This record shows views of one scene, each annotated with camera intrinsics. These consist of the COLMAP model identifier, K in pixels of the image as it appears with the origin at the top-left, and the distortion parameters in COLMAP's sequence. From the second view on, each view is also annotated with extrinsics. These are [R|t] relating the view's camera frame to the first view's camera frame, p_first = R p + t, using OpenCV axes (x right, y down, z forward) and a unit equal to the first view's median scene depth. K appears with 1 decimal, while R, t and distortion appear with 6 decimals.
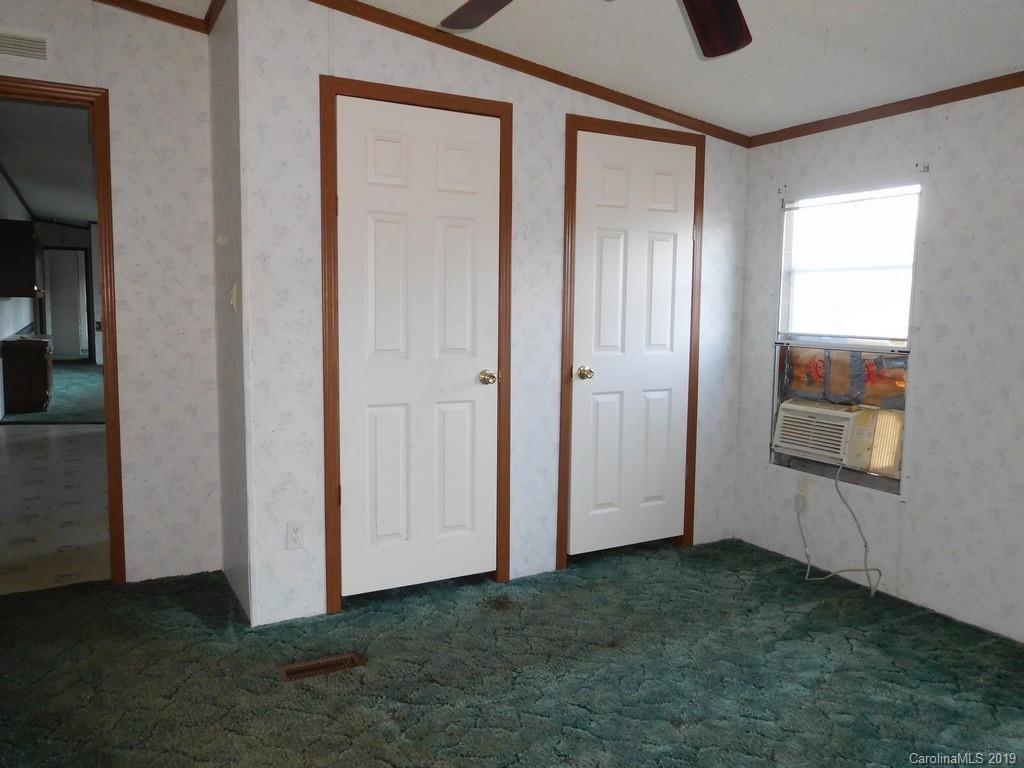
lens RADIAL K [[753.6, 0, 512.0], [0, 753.6, 384.0], [0, 0, 1]] dist [-0.028923, 0.002434]
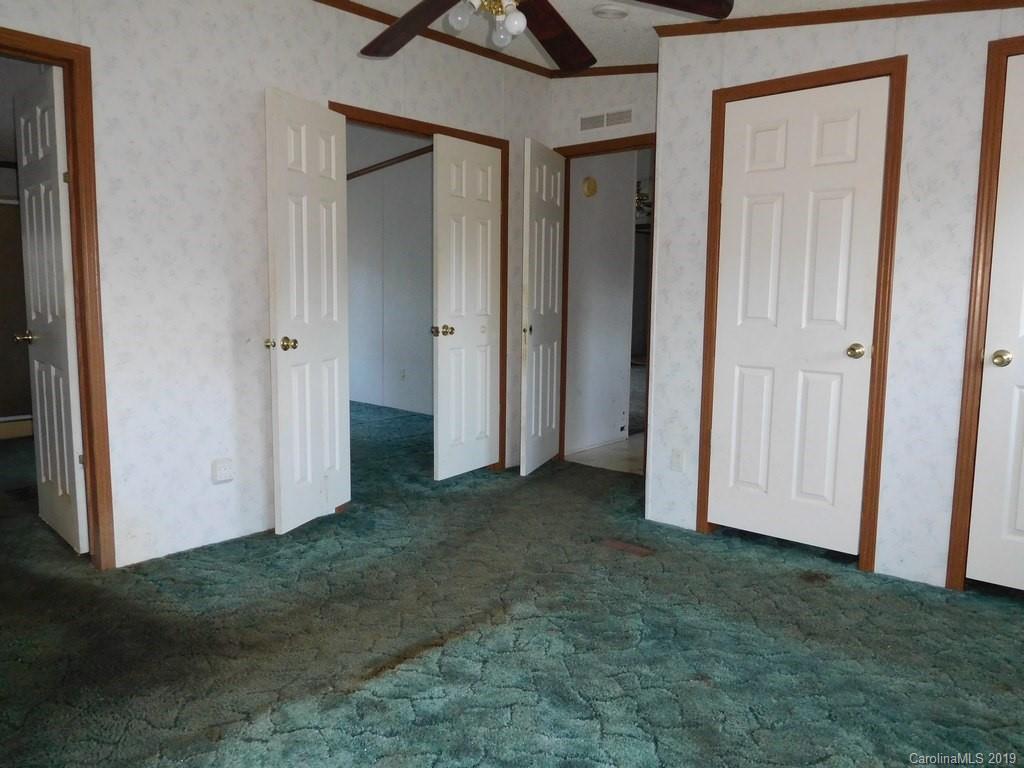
lens RADIAL K [[747.7, 0, 511.2], [0, 747.7, 403.1], [0, 0, 1]] dist [-0.116623, 0.062807]
pose [[0.315831, 0.127753, -0.940176, 0.767902], [-0.095498, 0.990142, 0.102462, 0.003081], [0.943997, 0.057424, 0.324918, 0.306266]]
